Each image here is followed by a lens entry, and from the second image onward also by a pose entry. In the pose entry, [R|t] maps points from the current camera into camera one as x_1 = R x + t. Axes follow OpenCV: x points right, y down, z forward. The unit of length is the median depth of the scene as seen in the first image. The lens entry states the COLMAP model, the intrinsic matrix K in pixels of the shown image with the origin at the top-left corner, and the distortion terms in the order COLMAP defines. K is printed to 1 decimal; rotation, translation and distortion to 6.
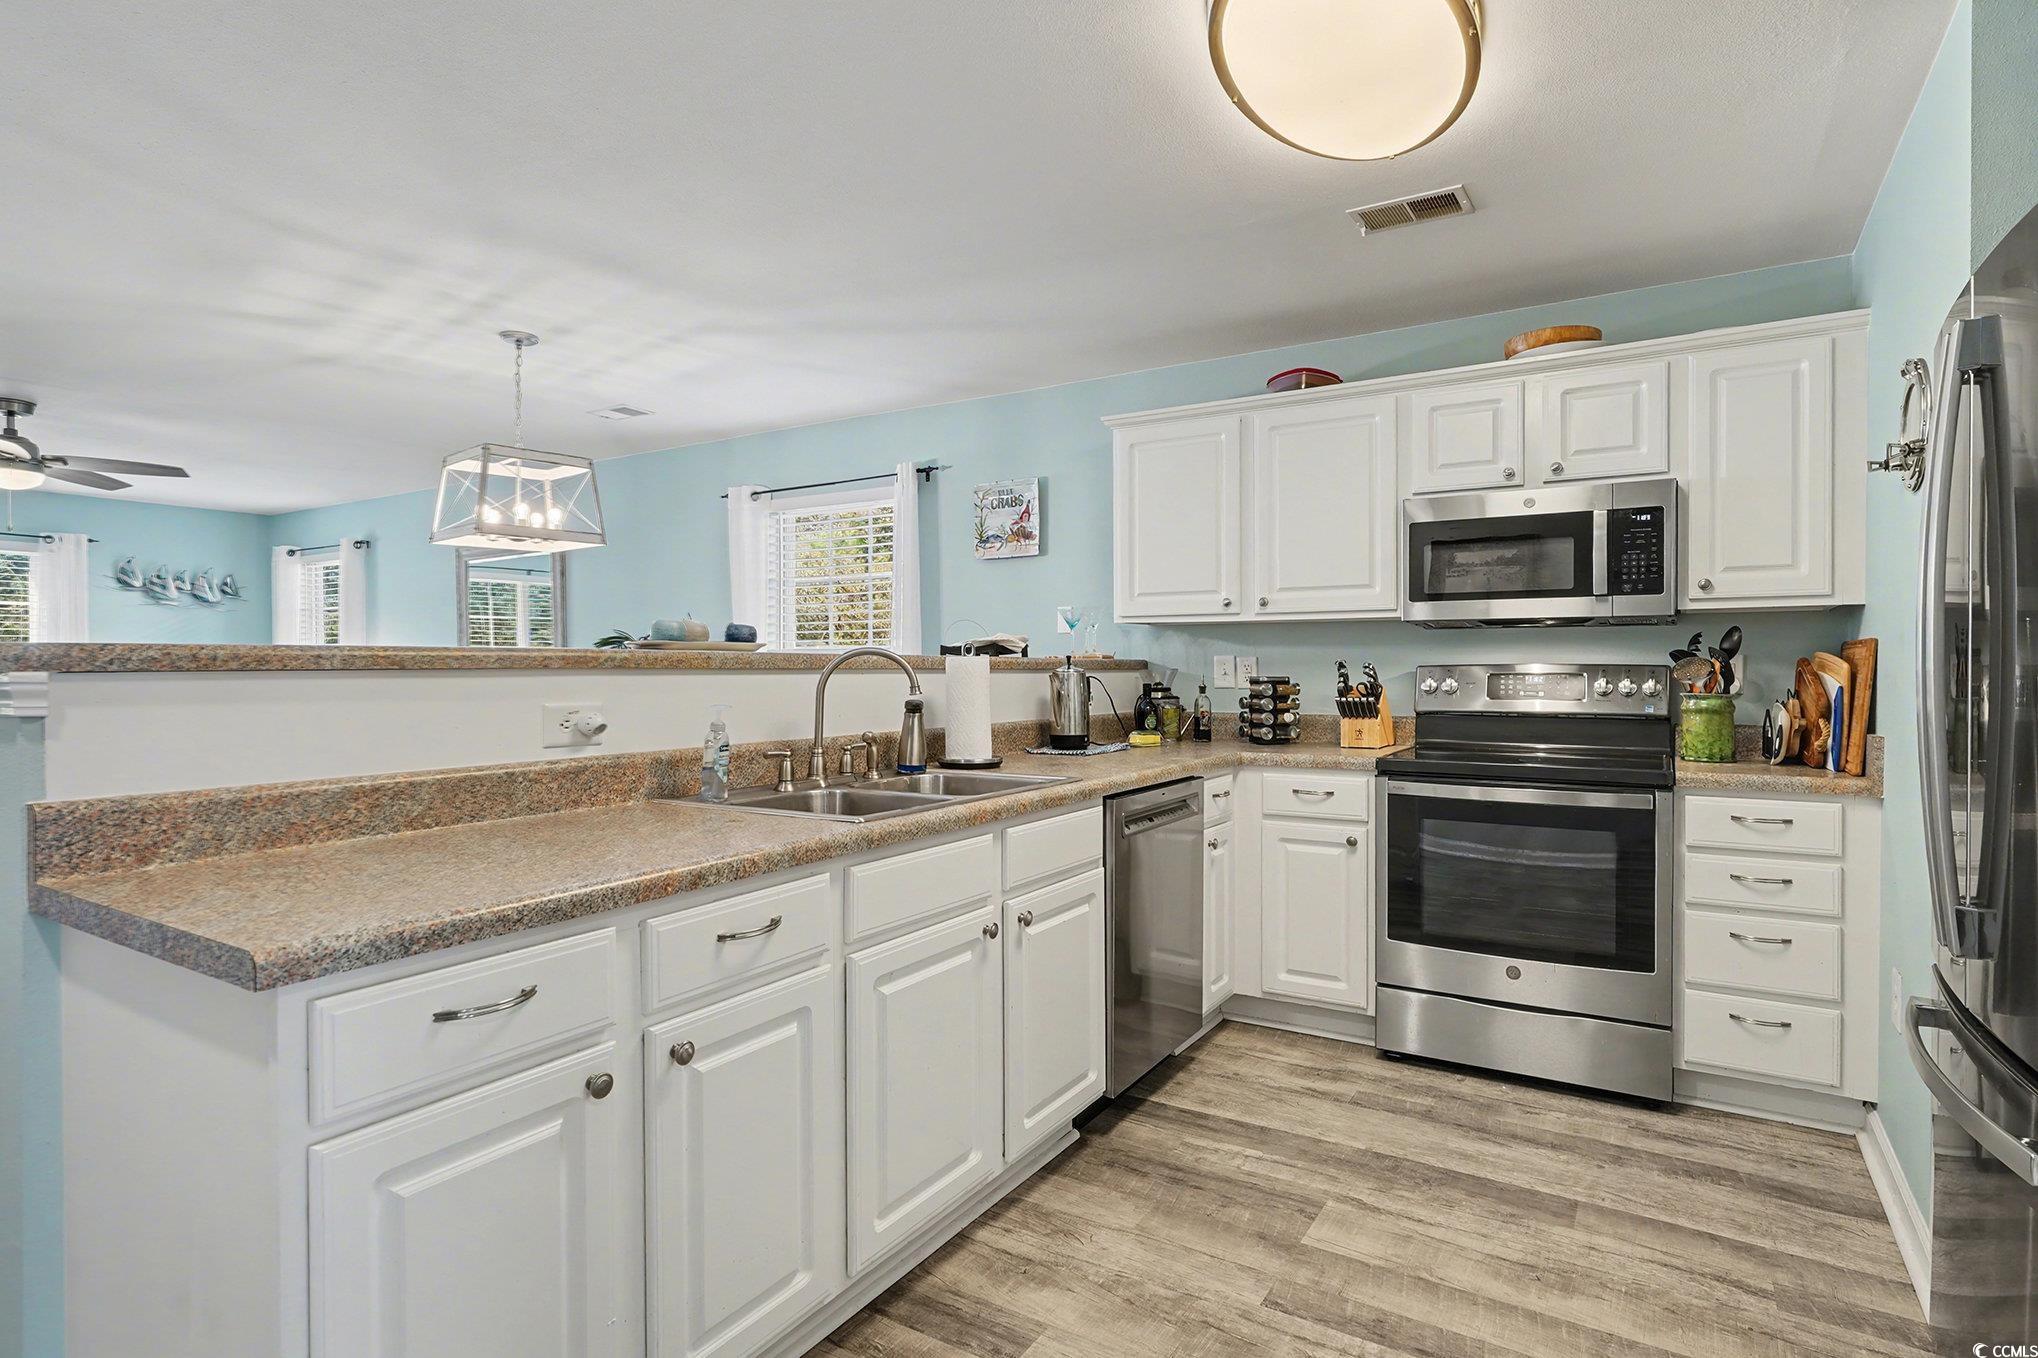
lens RADIAL K [[1034.7, 0, 1010.3], [0, 1034.7, 691.2], [0, 0, 1]] dist [-0.012294, 0.000187]
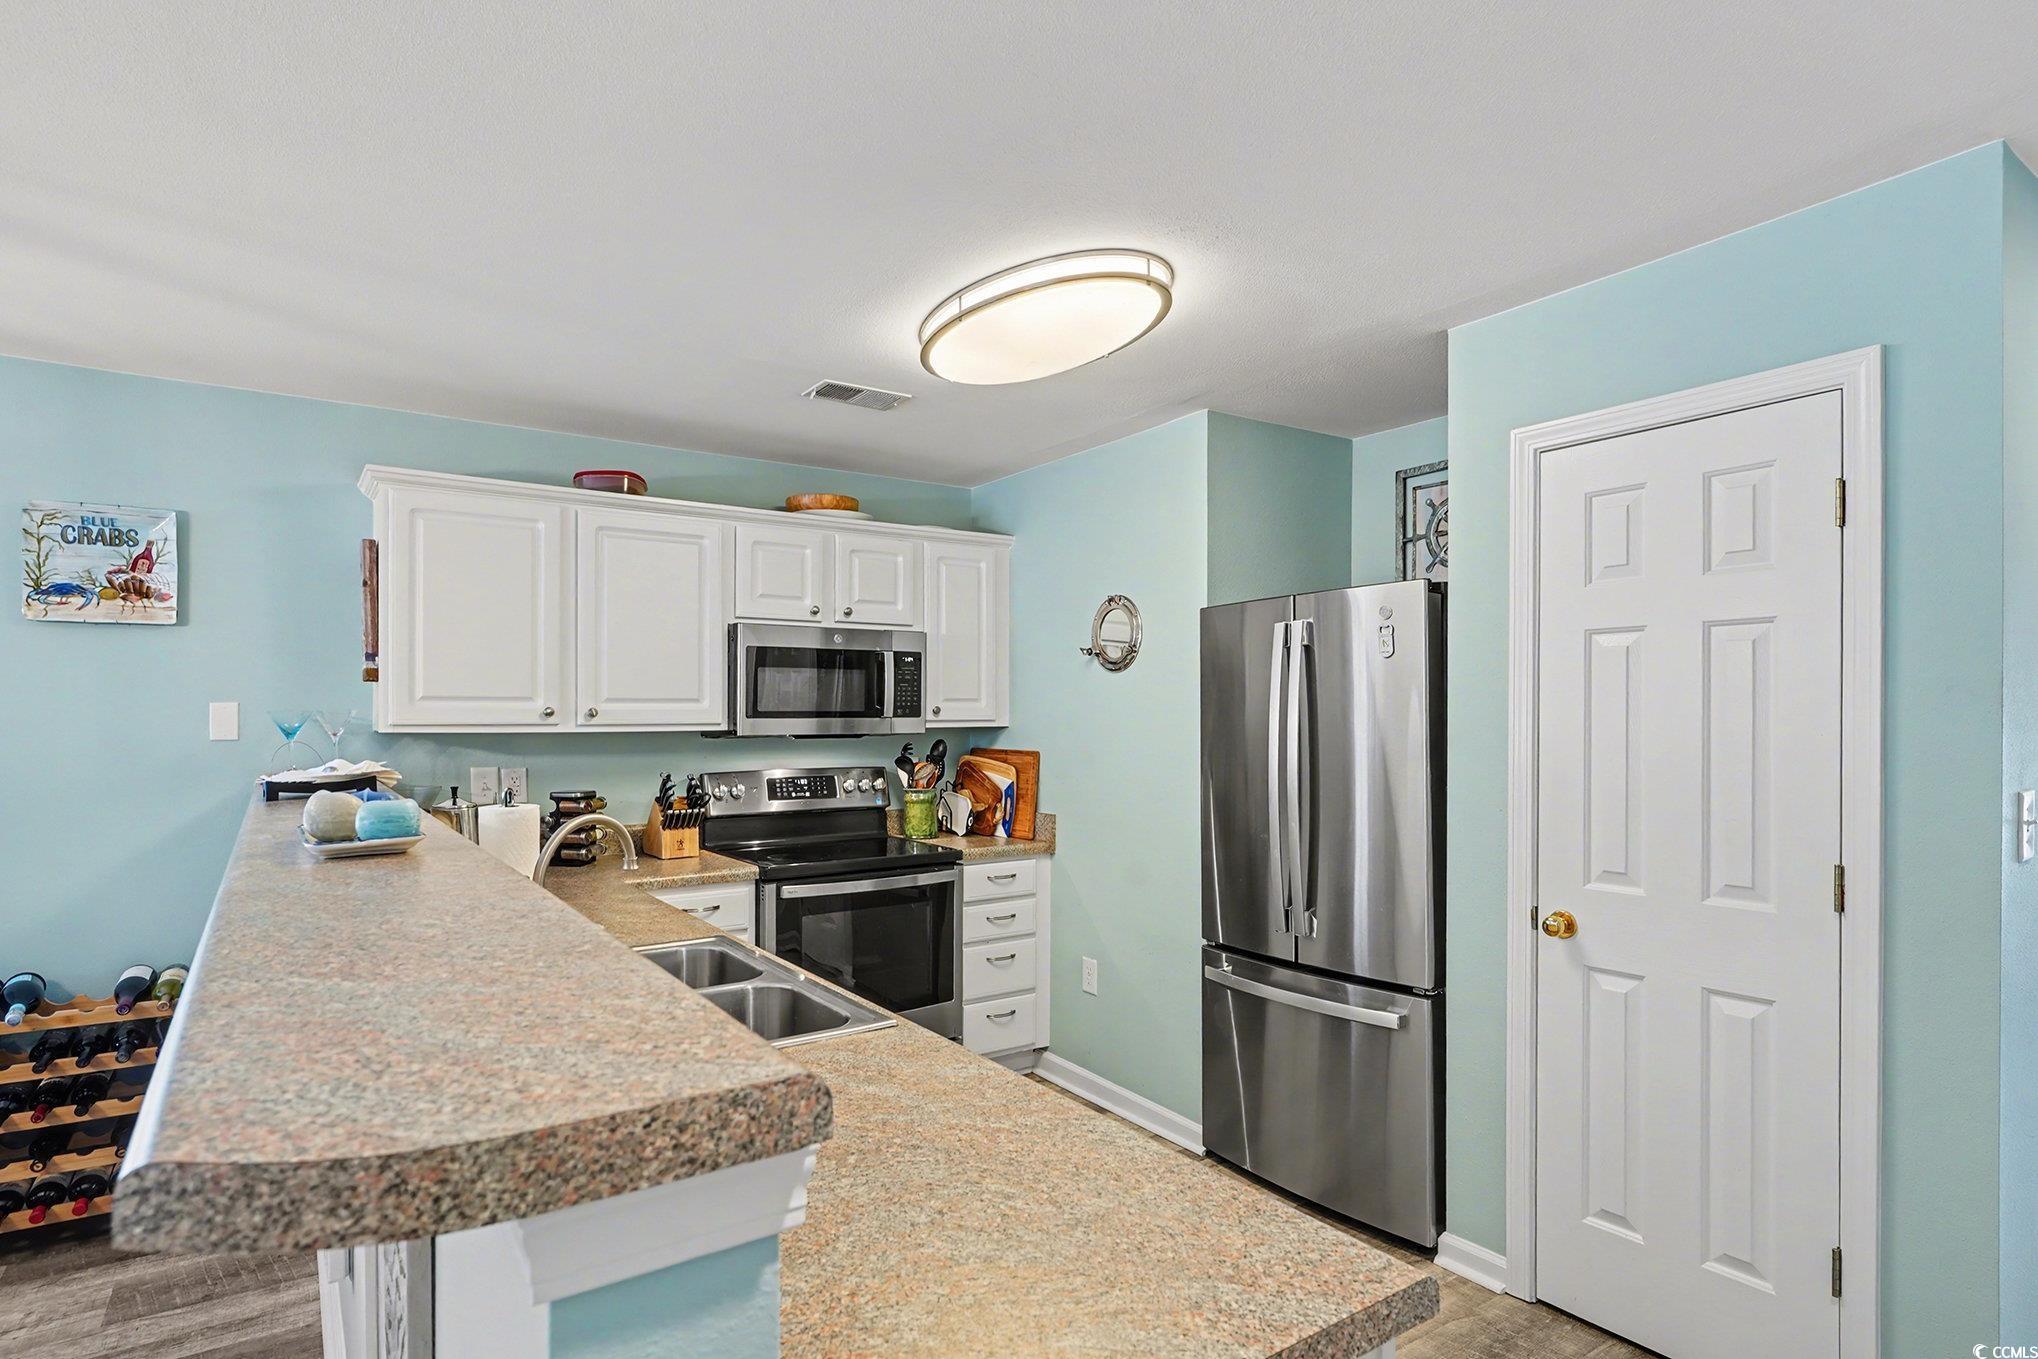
lens RADIAL K [[1034.7, 0, 982.5], [0, 1034.7, 718.1], [0, 0, 1]] dist [-0.012294, 0.000187]
pose [[0.397217, -0.000188, 0.917725, -0.375291], [0.027068, 0.999567, -0.011511, -0.049615], [-0.917326, 0.029414, 0.397050, 0.257732]]
